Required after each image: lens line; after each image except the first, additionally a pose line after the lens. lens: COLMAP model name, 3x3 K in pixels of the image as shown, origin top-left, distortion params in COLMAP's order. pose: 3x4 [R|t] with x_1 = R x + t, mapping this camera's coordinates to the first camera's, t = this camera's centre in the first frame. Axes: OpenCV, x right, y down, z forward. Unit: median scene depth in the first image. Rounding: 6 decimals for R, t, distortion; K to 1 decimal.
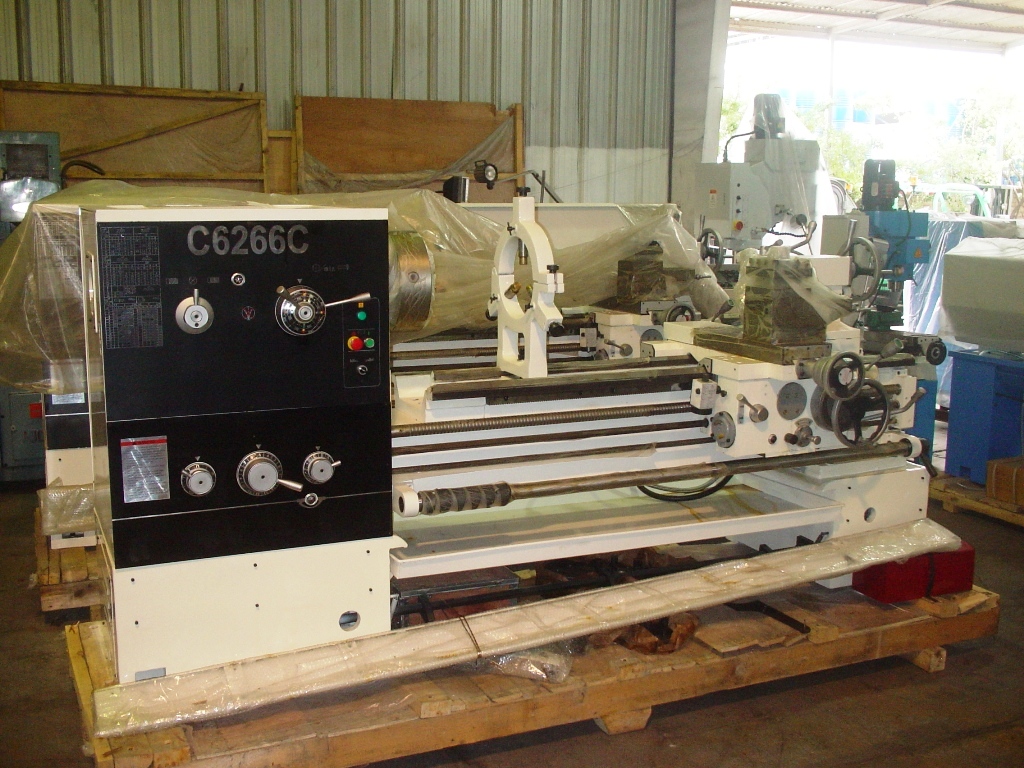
lens RADIAL K [[1146.3, 0, 514.5], [0, 1146.3, 398.0], [0, 0, 1]] dist [-0.077551, 0.084427]
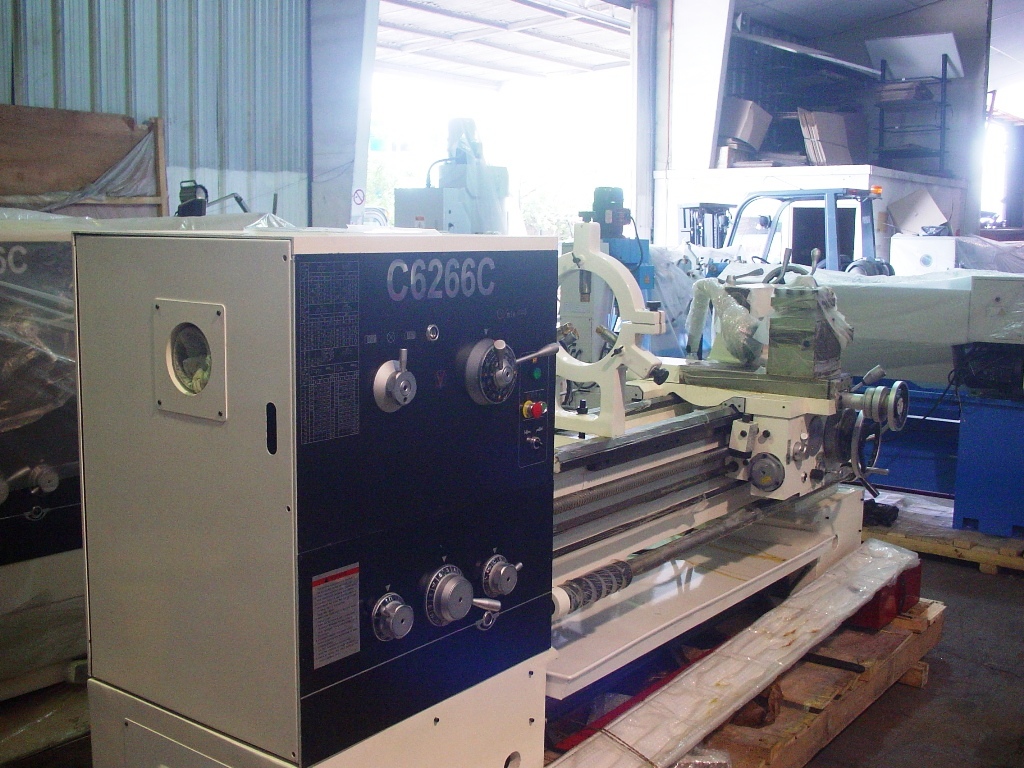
lens RADIAL K [[1146.3, 0, 514.5], [0, 1146.3, 398.0], [0, 0, 1]] dist [-0.077551, 0.084427]
pose [[0.873047, -0.067082, 0.483001, -0.488290], [0.078815, 0.996881, -0.004010, -0.049579], [-0.481225, 0.041569, 0.875611, 0.302846]]
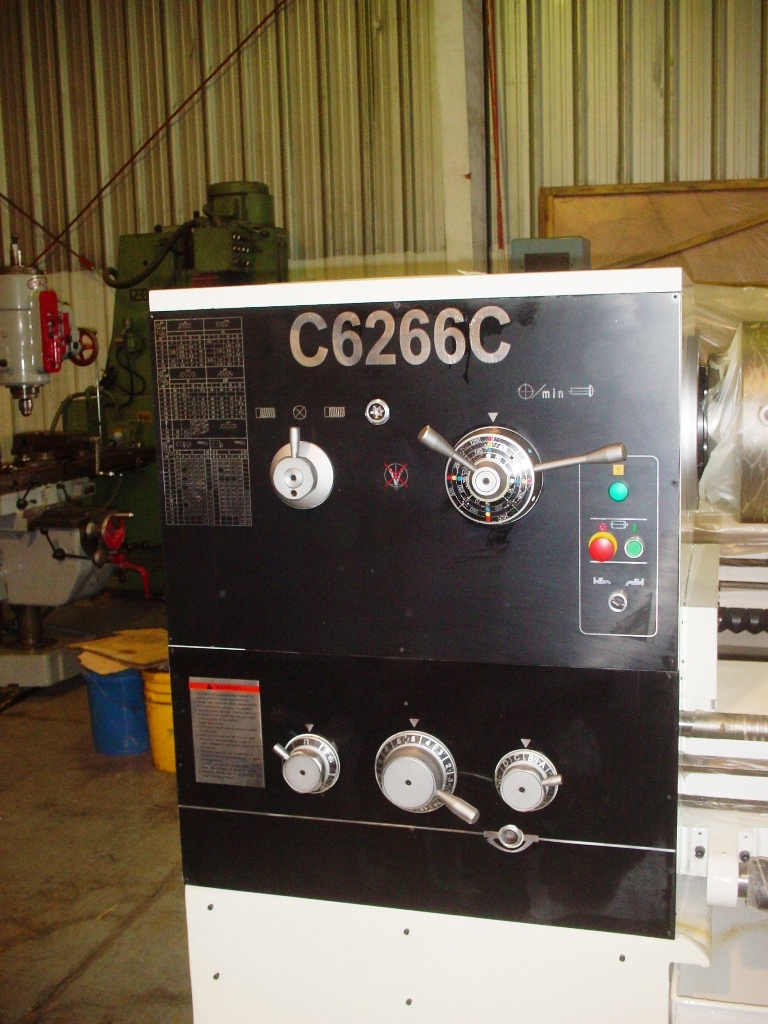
lens RADIAL K [[1146.3, 0, 384.7], [0, 1146.3, 508.0], [0, 0, 1]] dist [-0.077551, 0.084427]
pose [[0.760477, 0.067296, -0.645869, 0.097518], [-0.080311, 0.996727, 0.009291, -0.057059], [0.644380, 0.044805, 0.763392, 0.527342]]
